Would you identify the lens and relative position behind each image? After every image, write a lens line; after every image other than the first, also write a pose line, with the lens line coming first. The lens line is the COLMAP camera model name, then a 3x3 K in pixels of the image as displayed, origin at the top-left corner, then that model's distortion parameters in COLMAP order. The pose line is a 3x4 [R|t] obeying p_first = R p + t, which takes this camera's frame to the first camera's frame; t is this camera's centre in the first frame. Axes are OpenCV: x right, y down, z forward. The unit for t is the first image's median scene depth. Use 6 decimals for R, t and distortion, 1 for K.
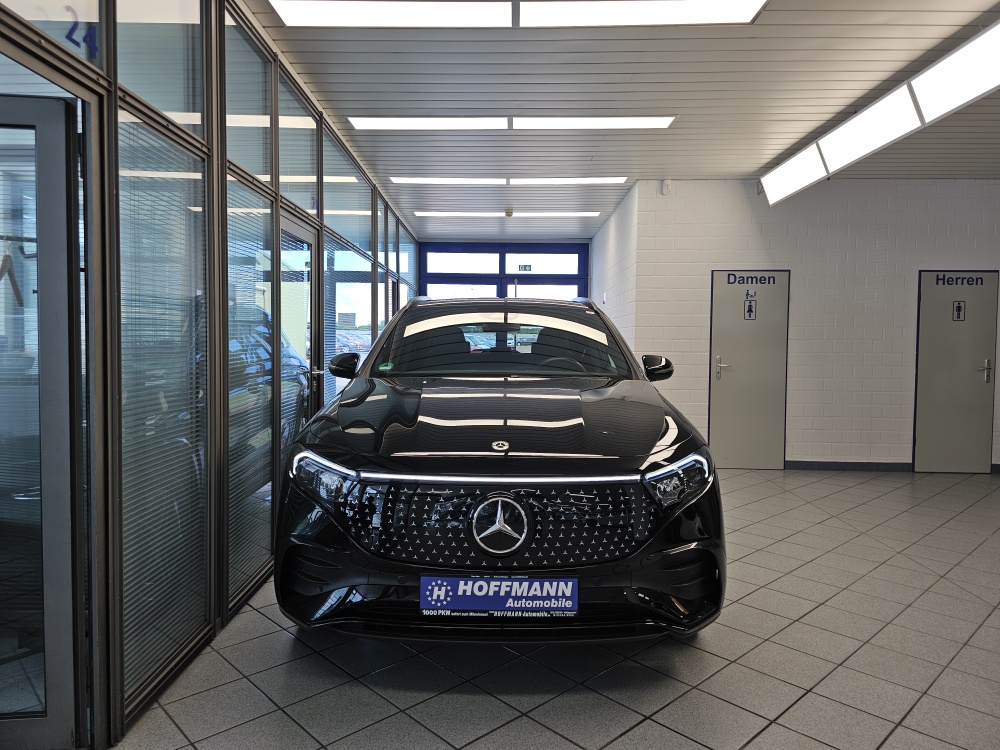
lens RADIAL K [[692.2, 0, 500.0], [0, 692.2, 375.0], [0, 0, 1]] dist [0.003128, -0.004695]
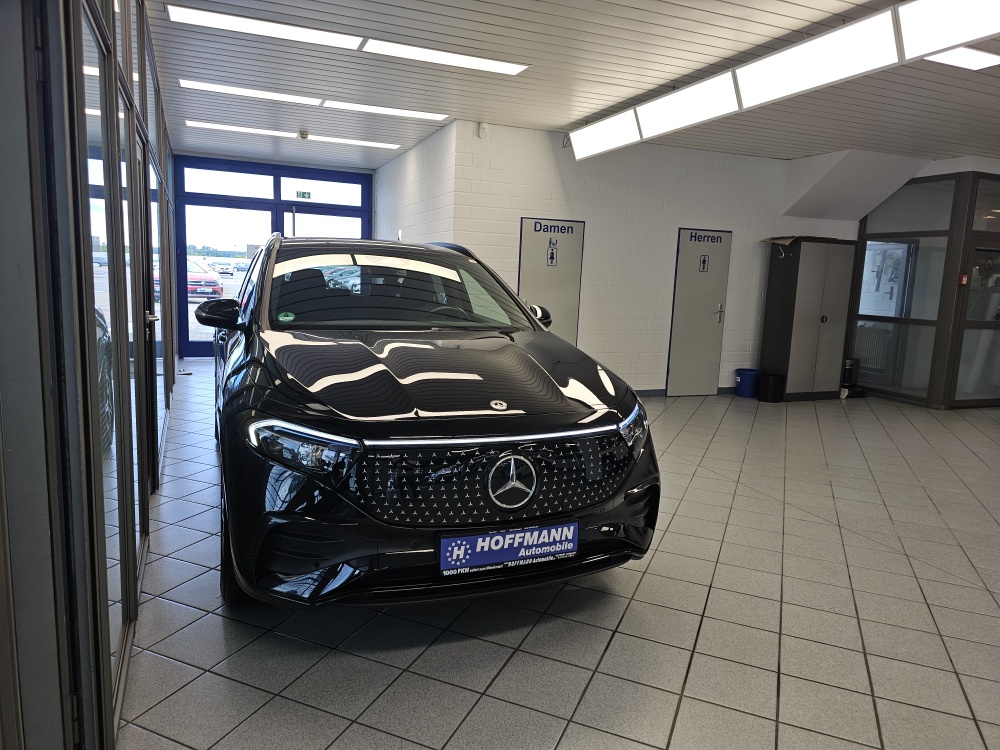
lens RADIAL K [[678.1, 0, 500.9], [0, 678.1, 386.1], [0, 0, 1]] dist [0.074886, -0.096619]
pose [[0.911507, -0.038763, 0.409455, -0.431283], [-0.011777, 0.992681, 0.120193, -0.050430], [-0.411117, -0.114379, 0.904378, 0.092864]]
